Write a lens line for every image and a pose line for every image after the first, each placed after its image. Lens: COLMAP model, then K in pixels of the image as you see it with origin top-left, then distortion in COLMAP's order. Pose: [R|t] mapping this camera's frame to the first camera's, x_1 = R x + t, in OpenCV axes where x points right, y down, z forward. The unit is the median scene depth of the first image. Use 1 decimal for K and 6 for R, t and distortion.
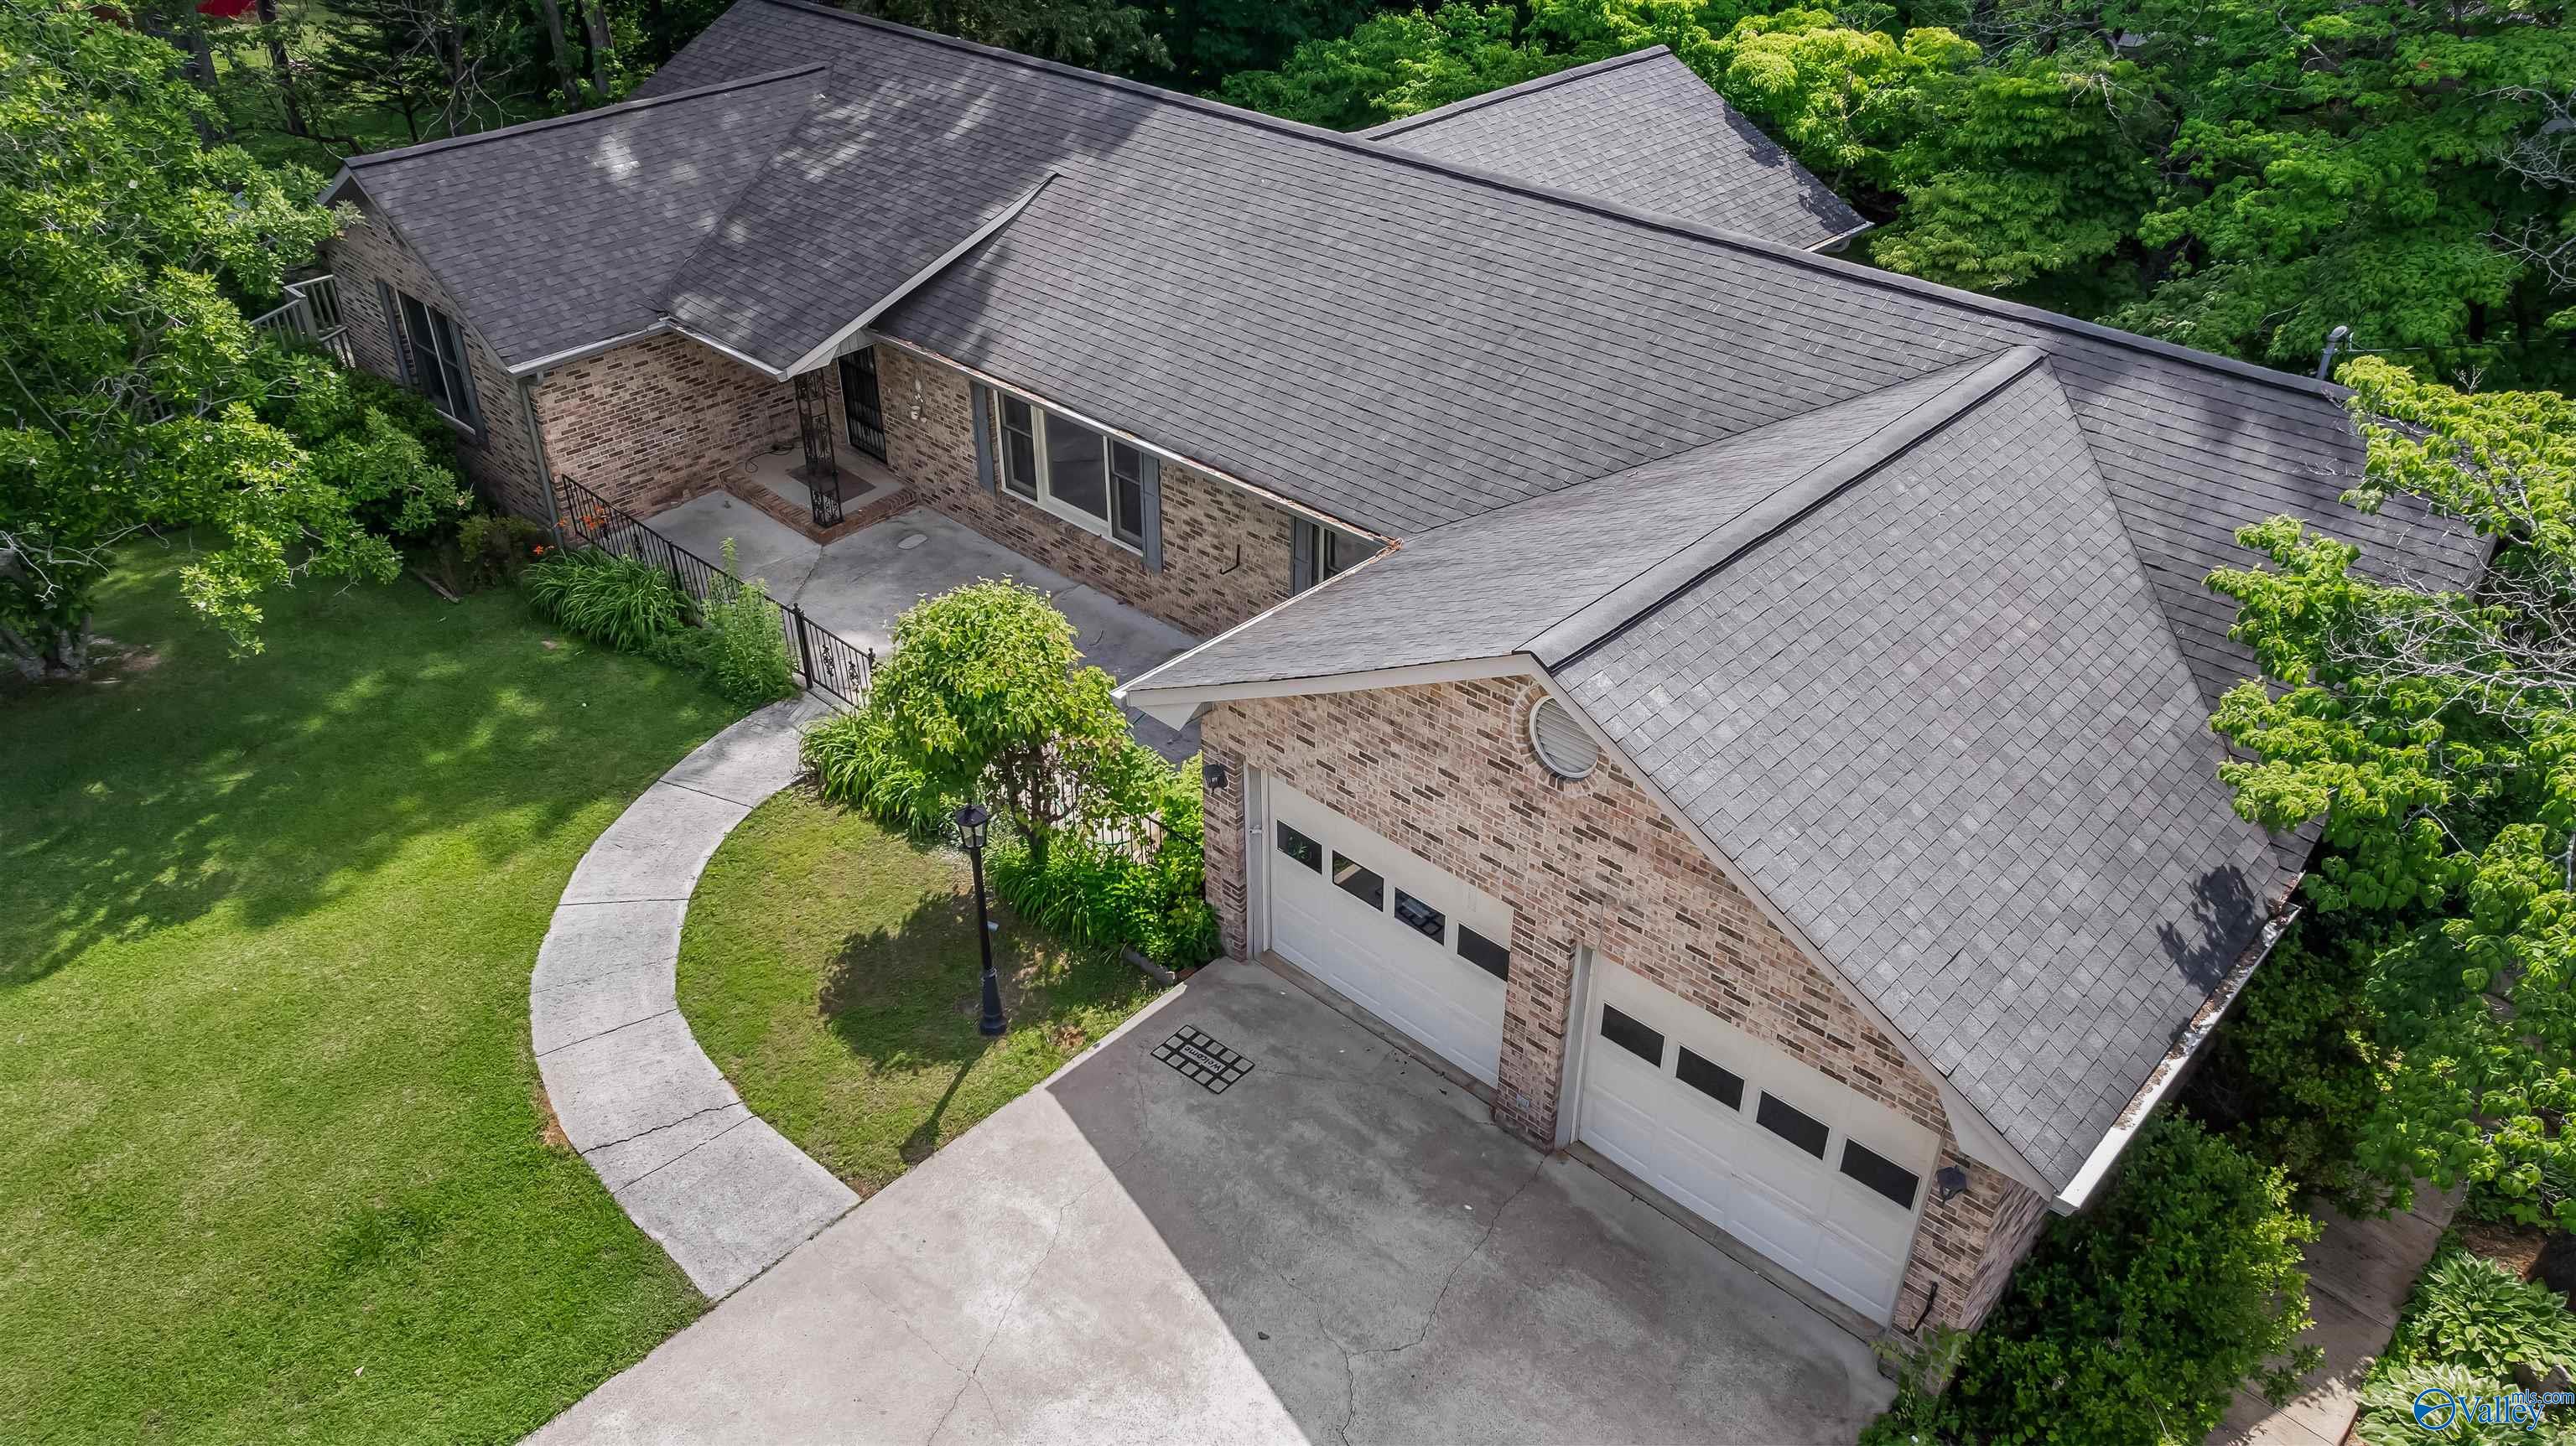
lens RADIAL K [[1802.2, 0, 1288.0], [0, 1802.2, 723.0], [0, 0, 1]] dist [-0.007123, 0.002764]
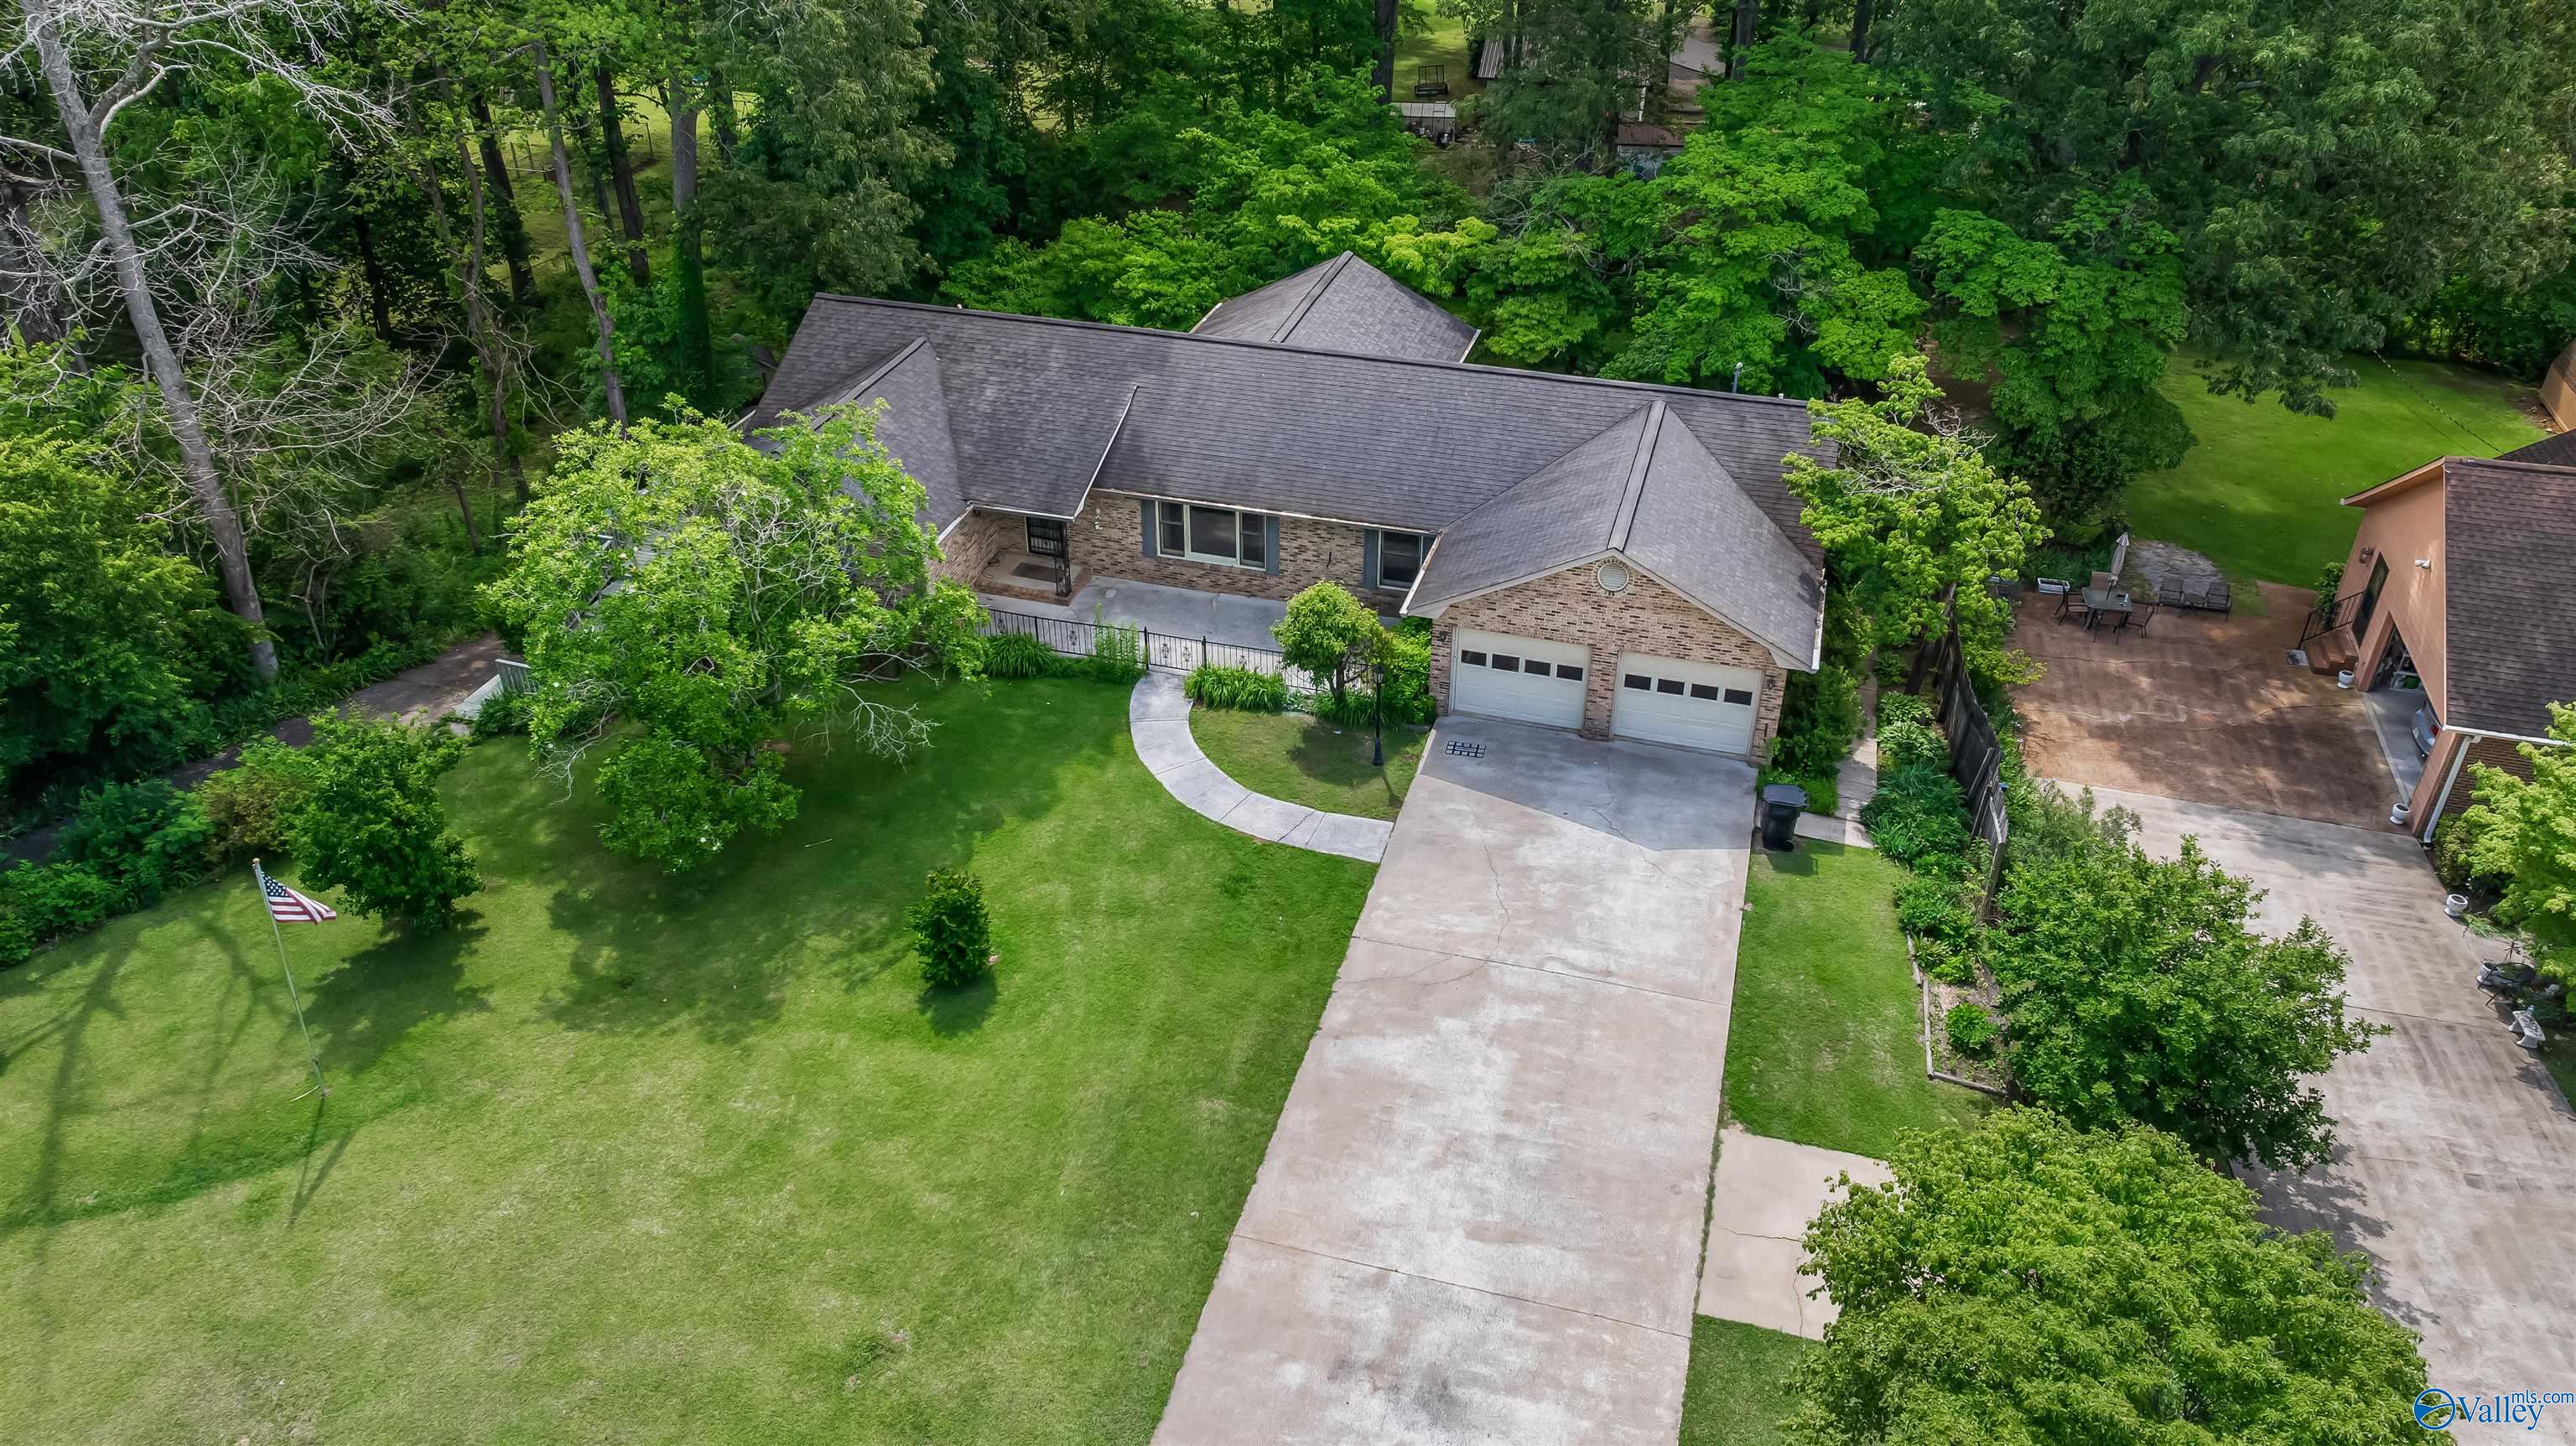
lens RADIAL K [[1802.2, 0, 1288.0], [0, 1802.2, 723.0], [0, 0, 1]] dist [-0.007123, 0.002764]
pose [[0.894497, -0.247142, 0.372552, -1.154423], [0.245933, 0.967912, 0.051603, -0.034107], [-0.373351, 0.045464, 0.926575, -1.170041]]
